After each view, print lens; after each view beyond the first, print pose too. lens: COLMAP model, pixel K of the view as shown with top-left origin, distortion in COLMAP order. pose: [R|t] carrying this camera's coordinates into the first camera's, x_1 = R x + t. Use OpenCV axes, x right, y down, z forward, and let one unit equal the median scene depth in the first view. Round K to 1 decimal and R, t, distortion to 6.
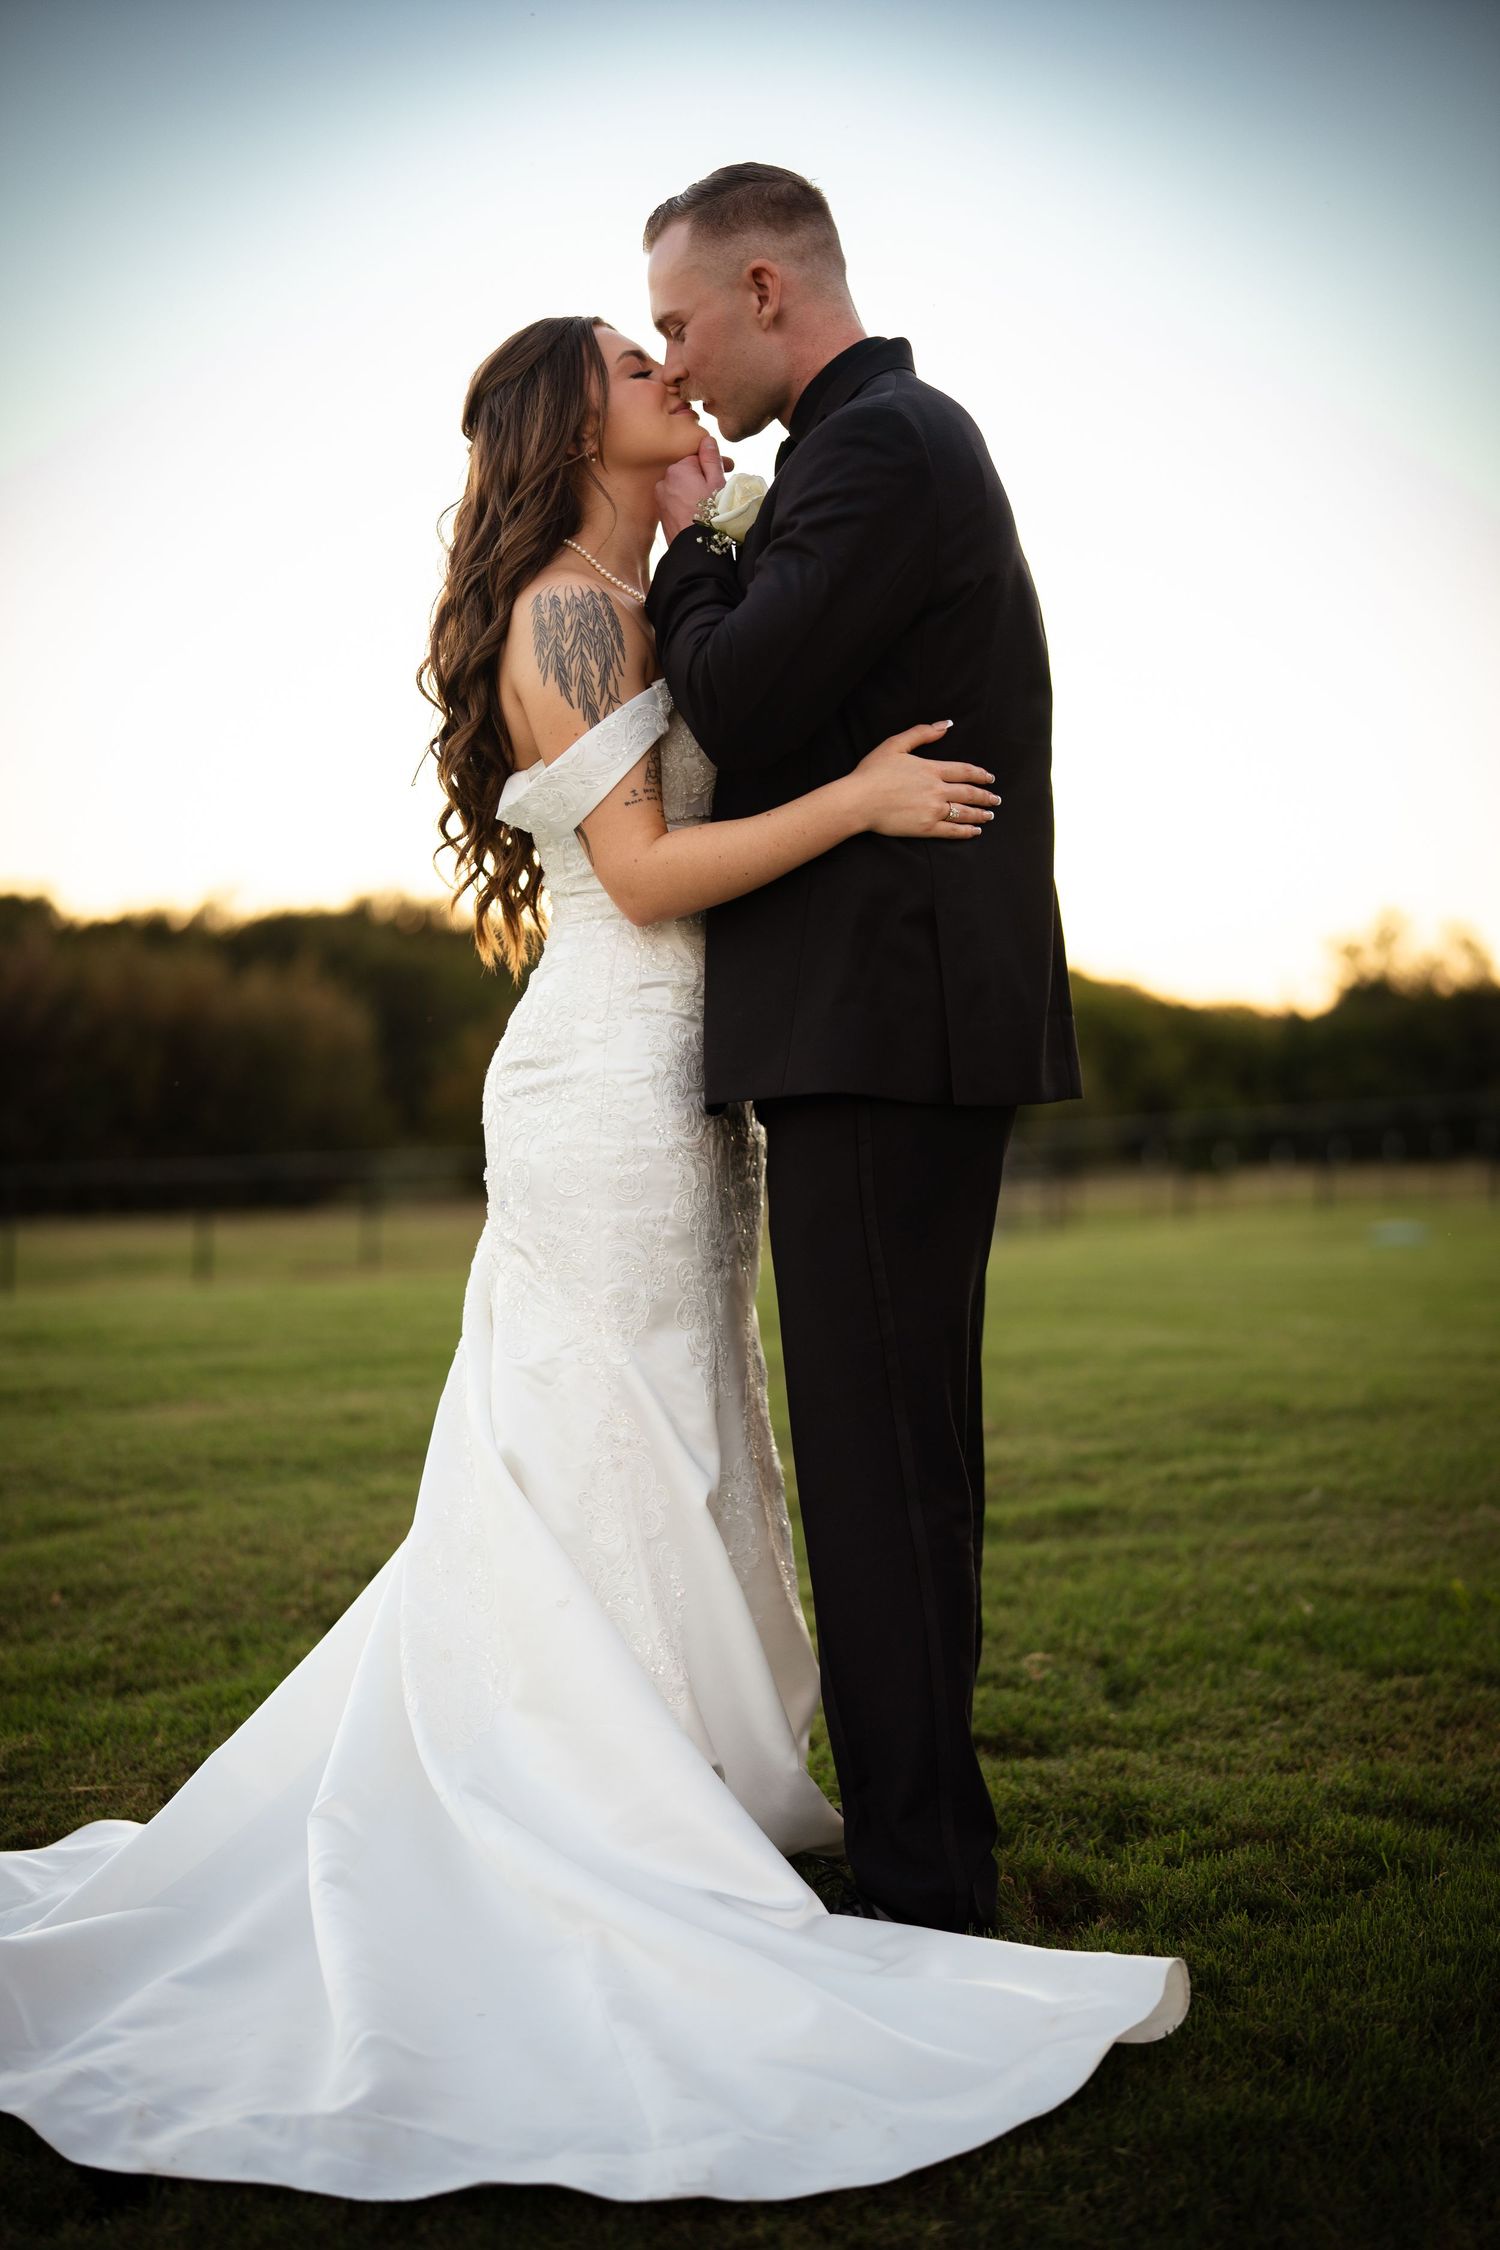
lens RADIAL K [[3880.2, 0, 750.0], [0, 3880.2, 1125.0], [0, 0, 1]] dist [0.123310, 0.082035]
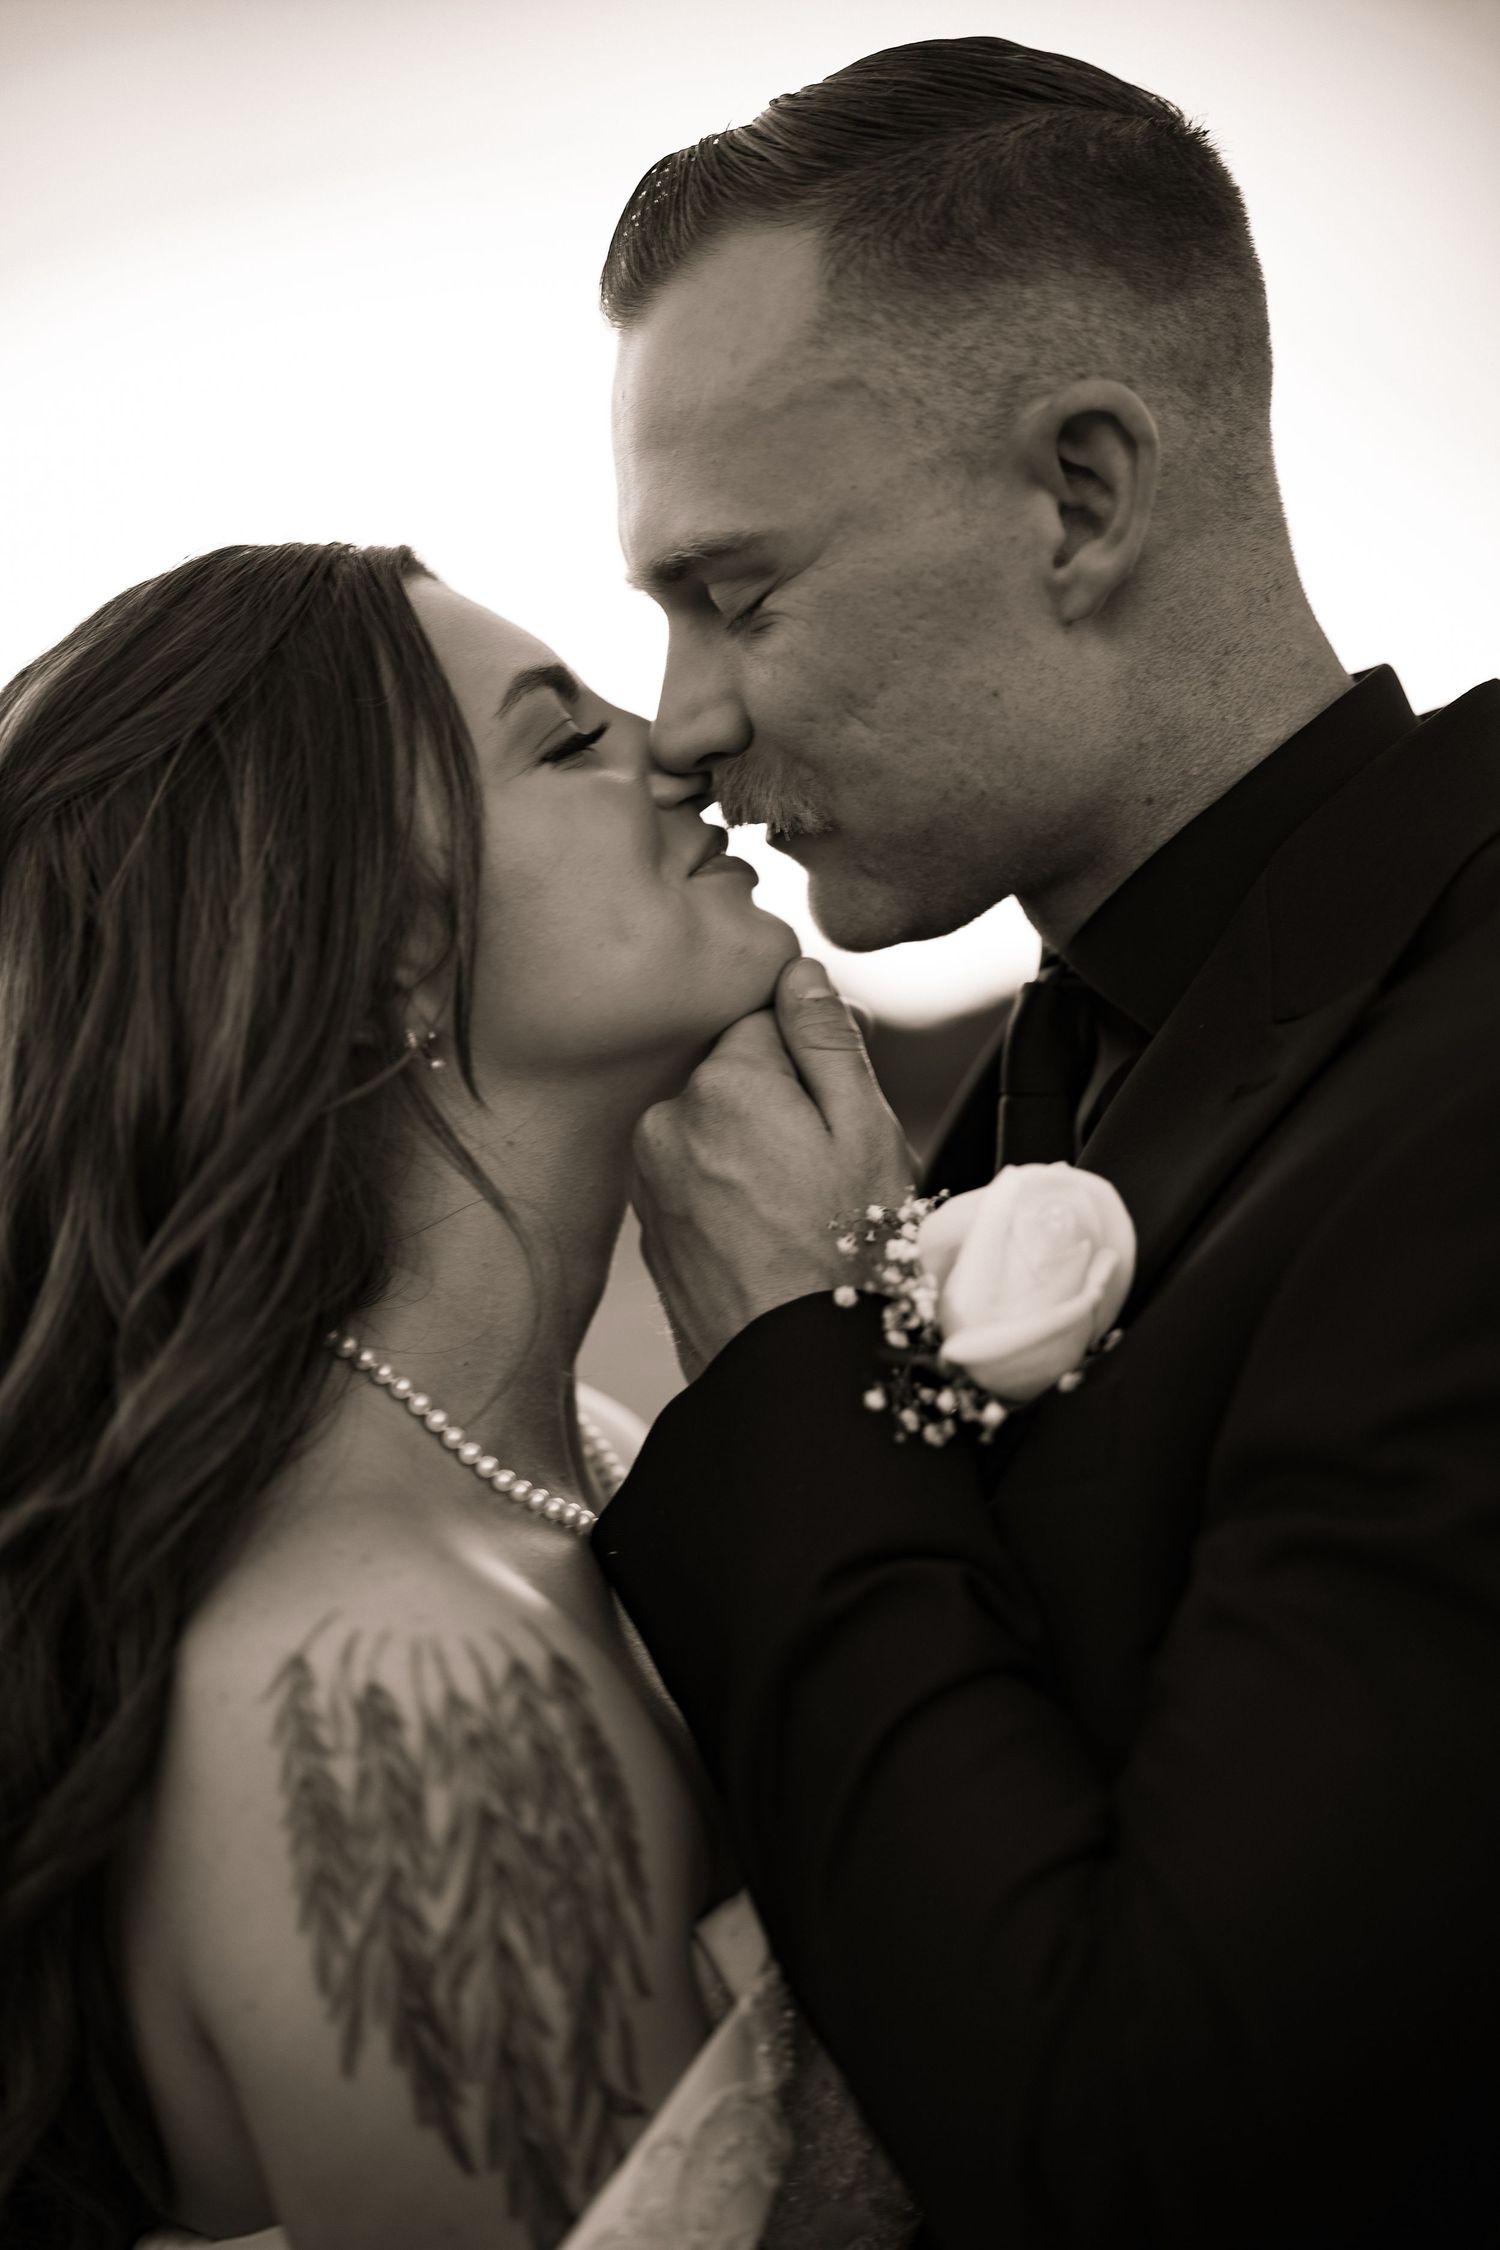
lens RADIAL K [[3880.2, 0, 750.0], [0, 3880.2, 1125.0], [0, 0, 1]] dist [0.123310, 0.082035]
pose [[0.982131, -0.020020, 0.187132, -0.070856], [0.016925, 0.999692, 0.018125, -0.172062], [-0.187437, -0.014634, 0.982168, 0.725297]]
